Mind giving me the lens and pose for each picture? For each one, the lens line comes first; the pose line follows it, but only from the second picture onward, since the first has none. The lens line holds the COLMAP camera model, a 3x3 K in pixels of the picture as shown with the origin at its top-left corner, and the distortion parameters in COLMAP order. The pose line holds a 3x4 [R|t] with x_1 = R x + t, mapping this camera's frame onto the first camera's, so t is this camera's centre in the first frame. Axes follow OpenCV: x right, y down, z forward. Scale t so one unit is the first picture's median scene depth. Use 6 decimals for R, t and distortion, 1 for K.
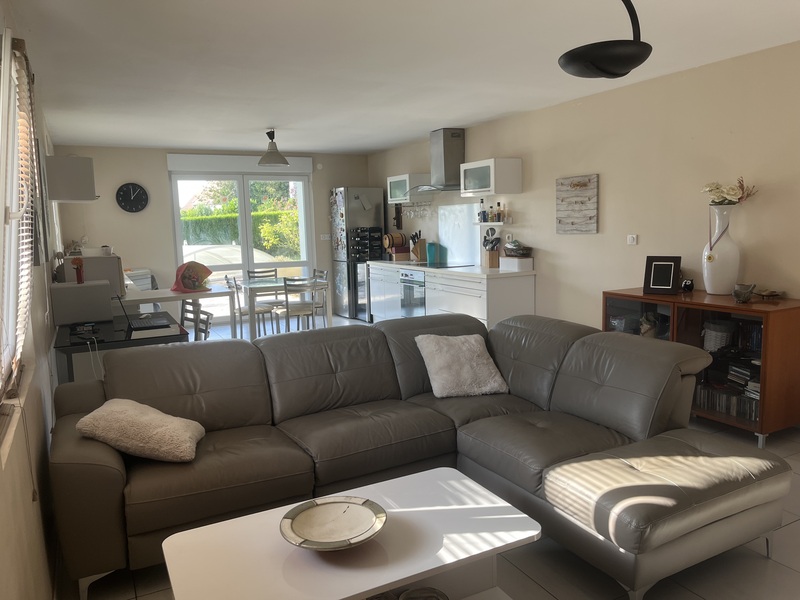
lens RADIAL K [[595.6, 0, 400.0], [0, 595.6, 300.0], [0, 0, 1]] dist [0.038350, -0.000068]
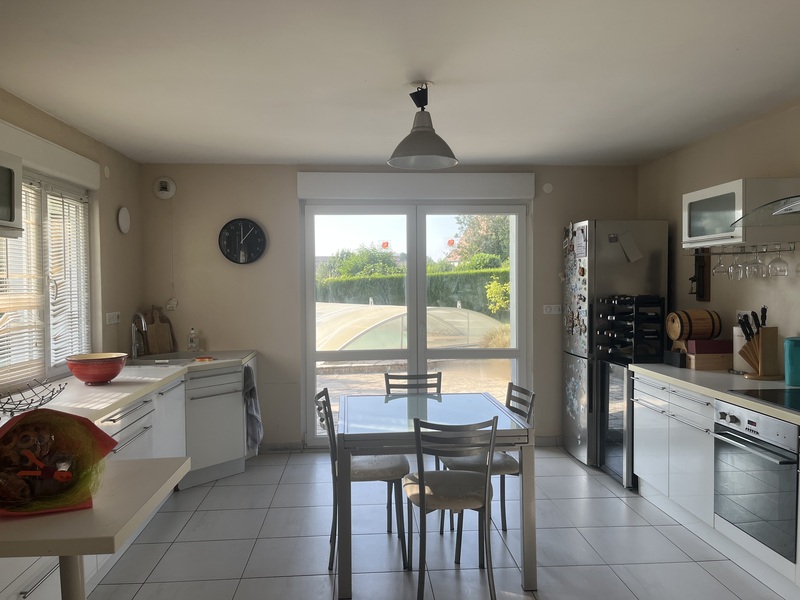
lens RADIAL K [[595.6, 0, 400.0], [0, 595.6, 300.0], [0, 0, 1]] dist [0.038350, -0.000068]
pose [[0.914218, 0.031971, -0.403960, -0.029695], [-0.070121, 0.994325, -0.079999, -0.063486], [0.399110, 0.101463, 0.911272, 0.456401]]
